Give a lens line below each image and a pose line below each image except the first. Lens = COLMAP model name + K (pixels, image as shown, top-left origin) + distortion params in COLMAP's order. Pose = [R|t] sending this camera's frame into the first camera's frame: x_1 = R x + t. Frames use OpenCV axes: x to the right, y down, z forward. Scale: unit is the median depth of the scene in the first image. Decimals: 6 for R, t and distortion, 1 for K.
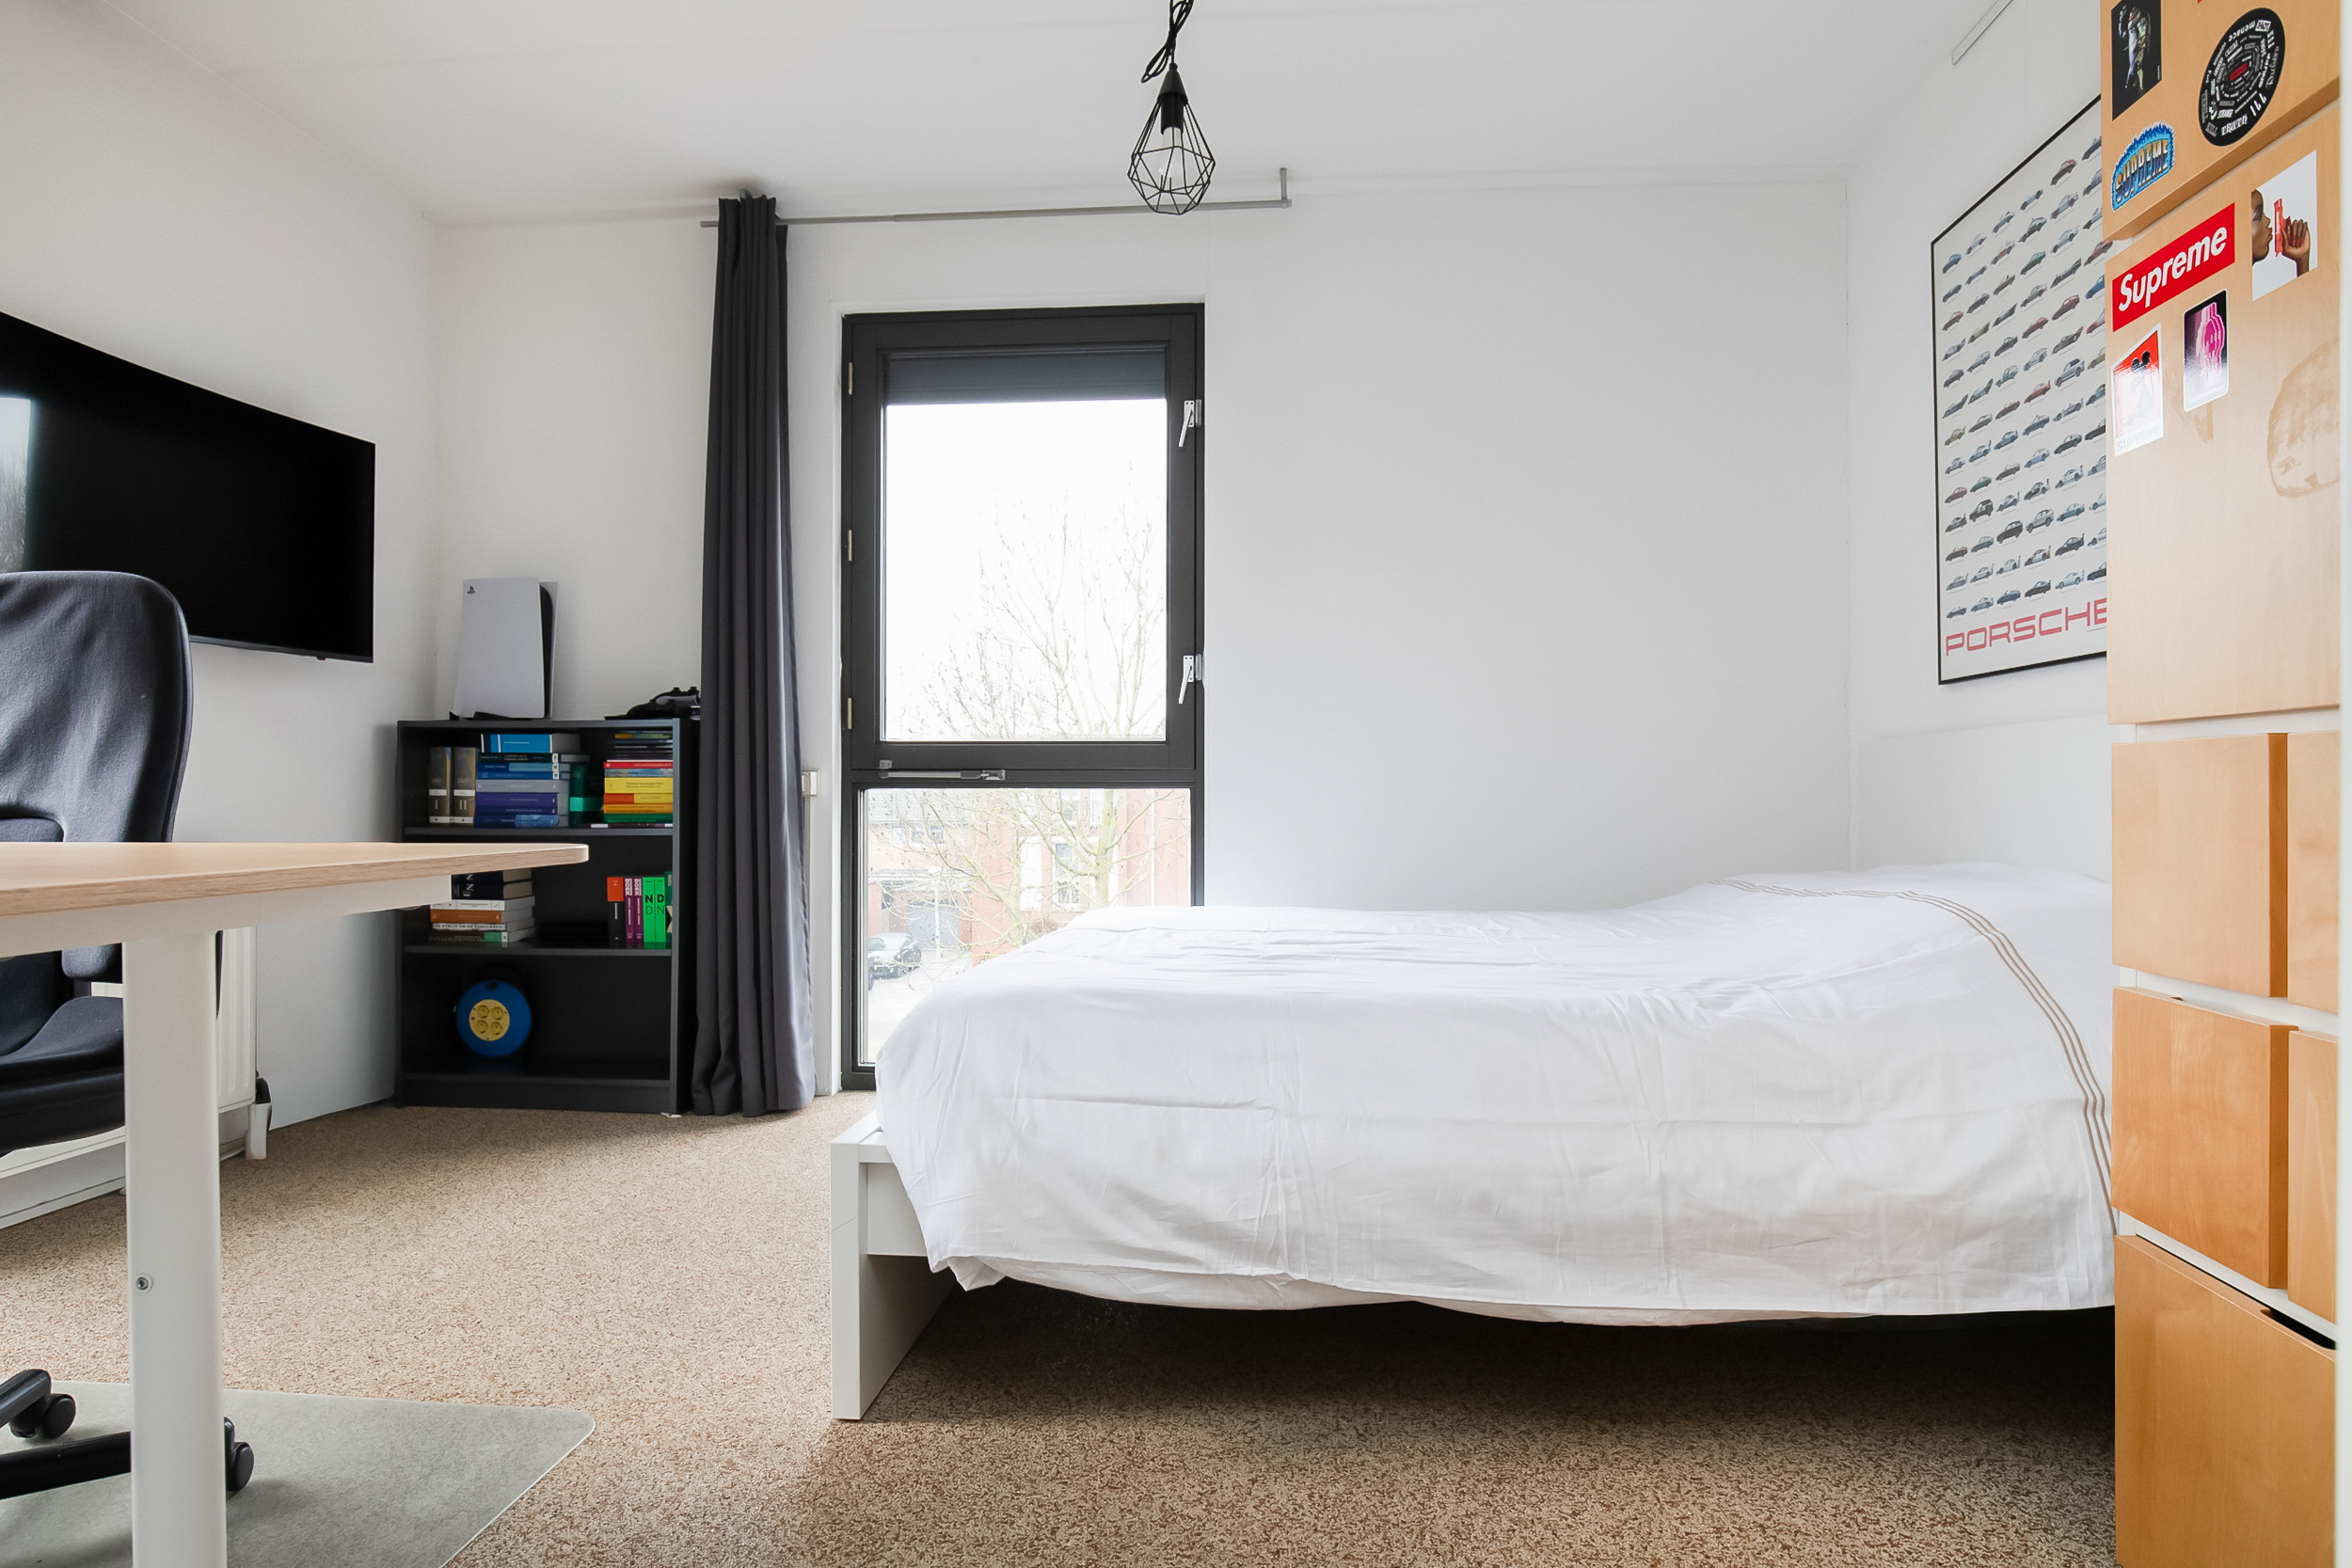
lens RADIAL K [[1319.2, 0, 1176.6], [0, 1319.2, 797.5], [0, 0, 1]] dist [-0.021905, 0.002292]
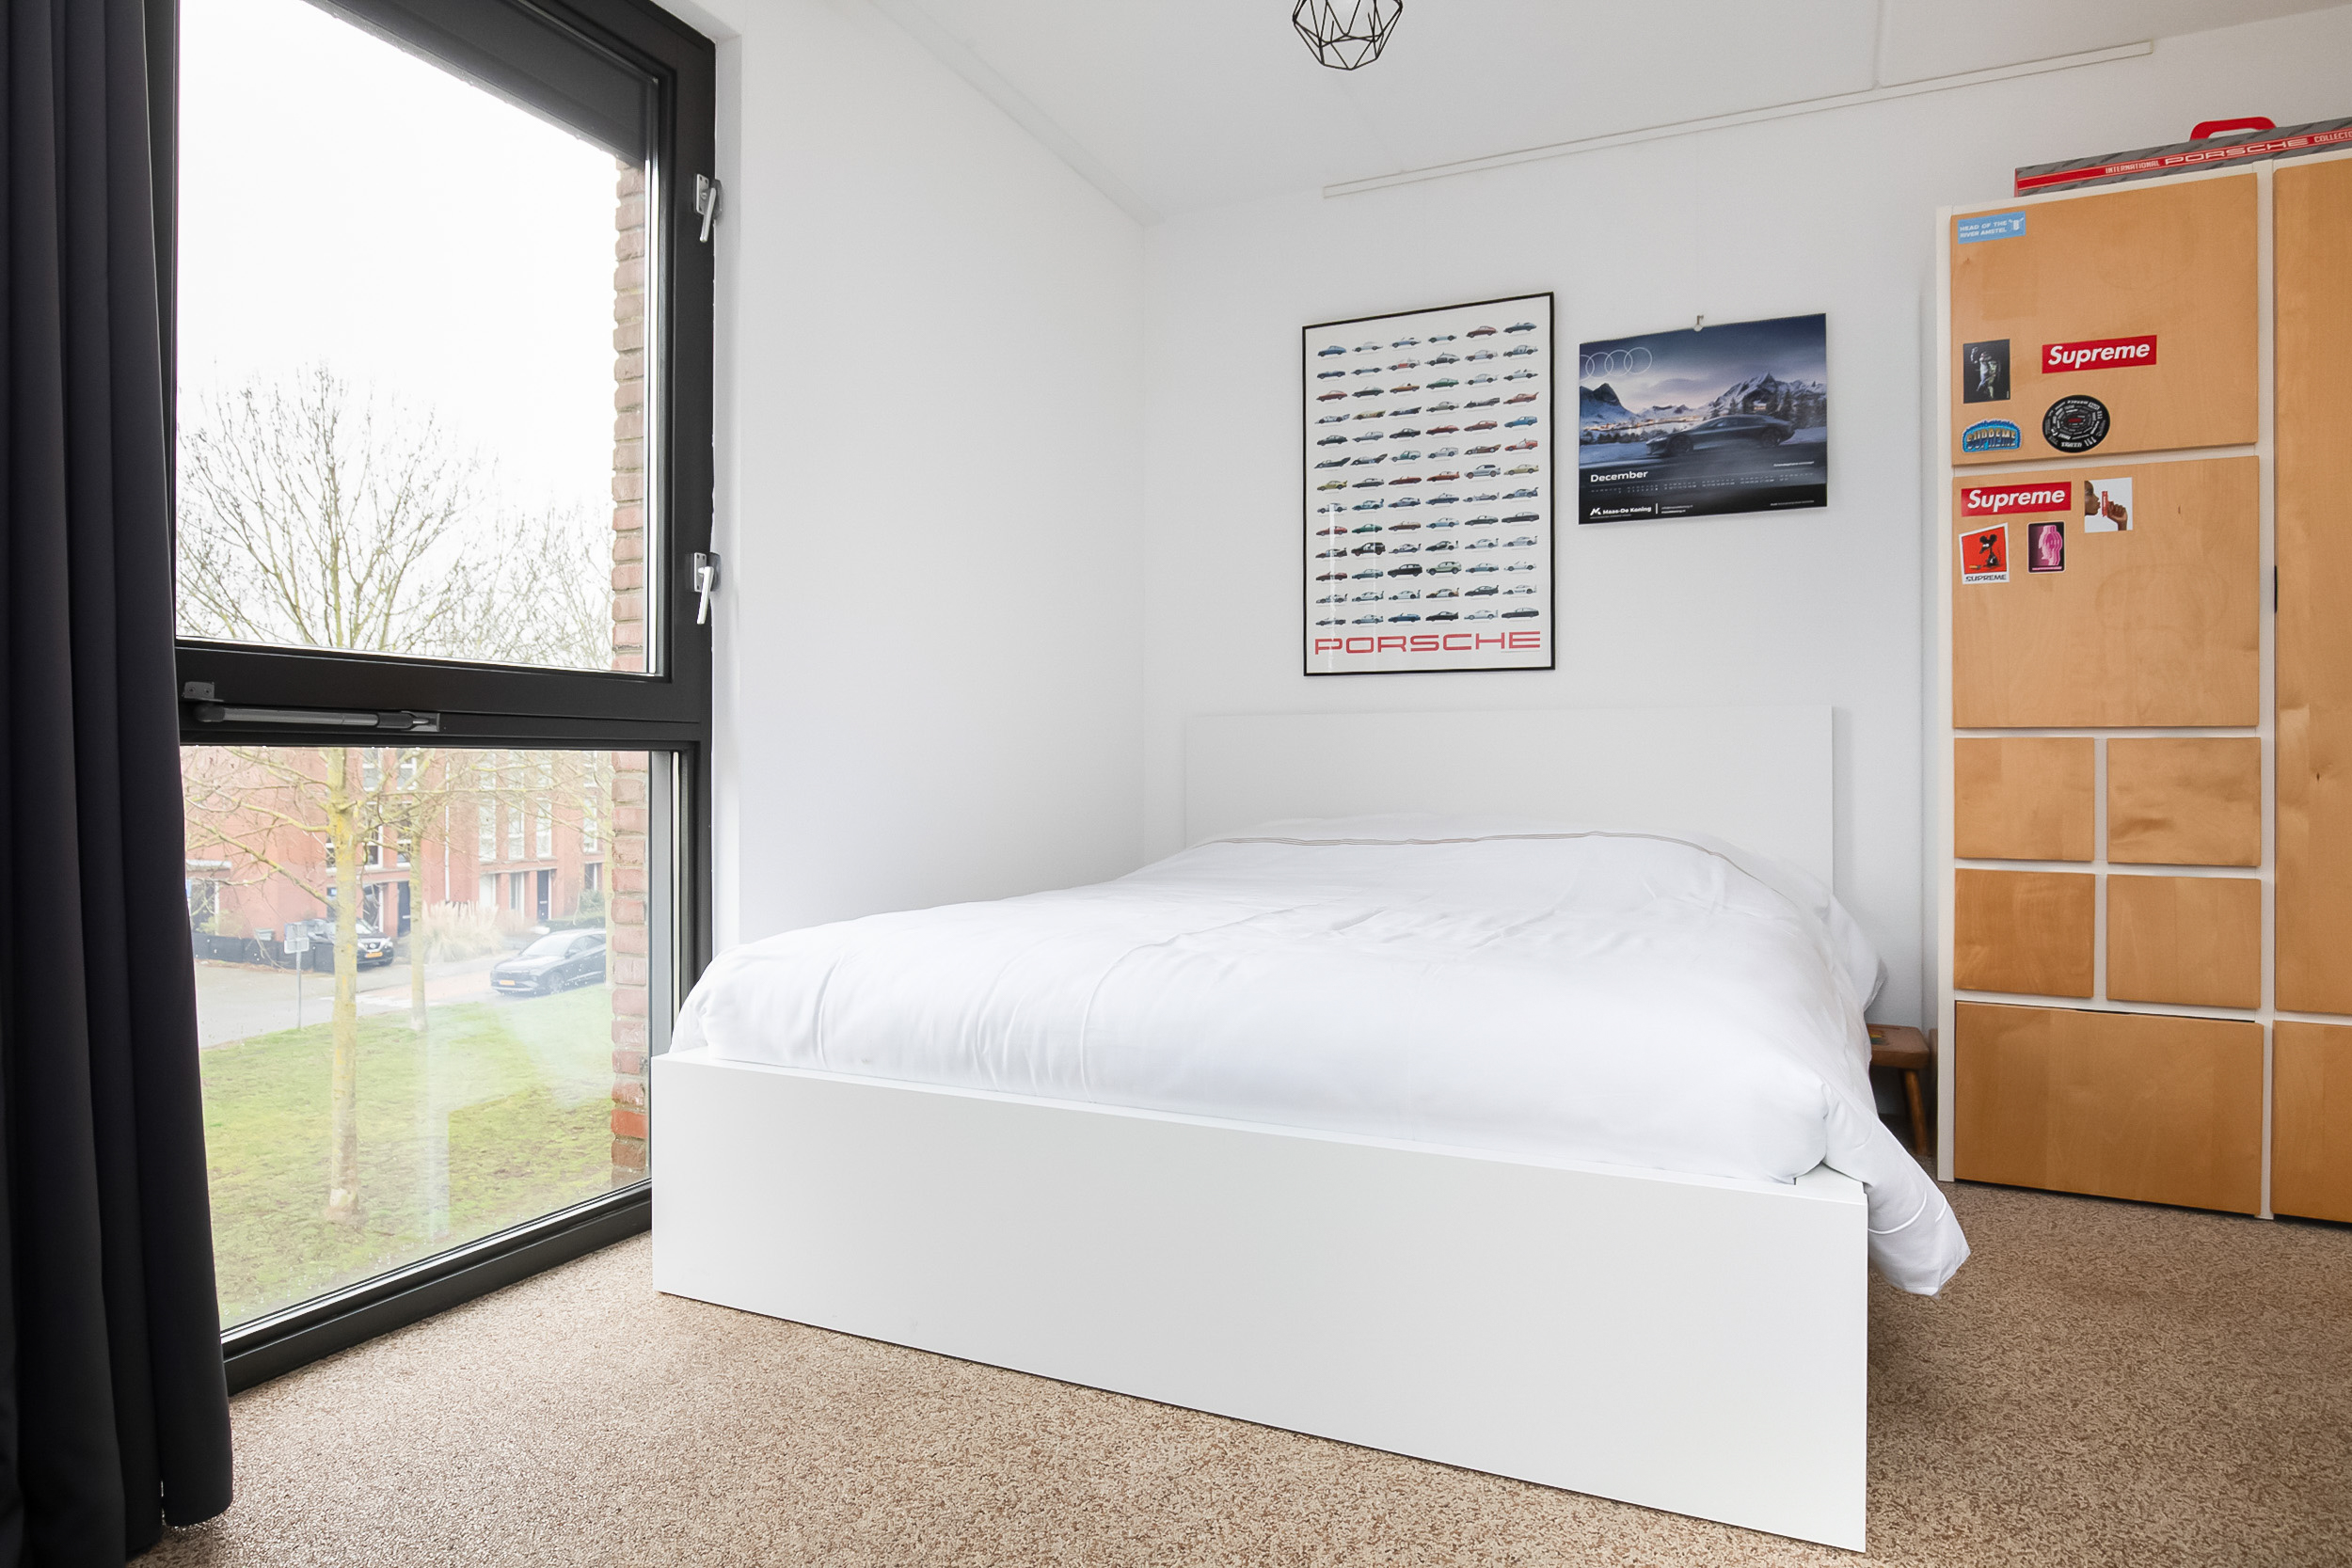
lens RADIAL K [[1319.2, 0, 1265.8], [0, 1319.2, 757.3], [0, 0, 1]] dist [-0.021905, 0.002292]
pose [[0.329014, 0.004392, 0.944315, -0.714583], [-0.001965, 0.999990, -0.003967, -0.002234], [-0.944323, -0.000550, 0.329019, 0.686682]]
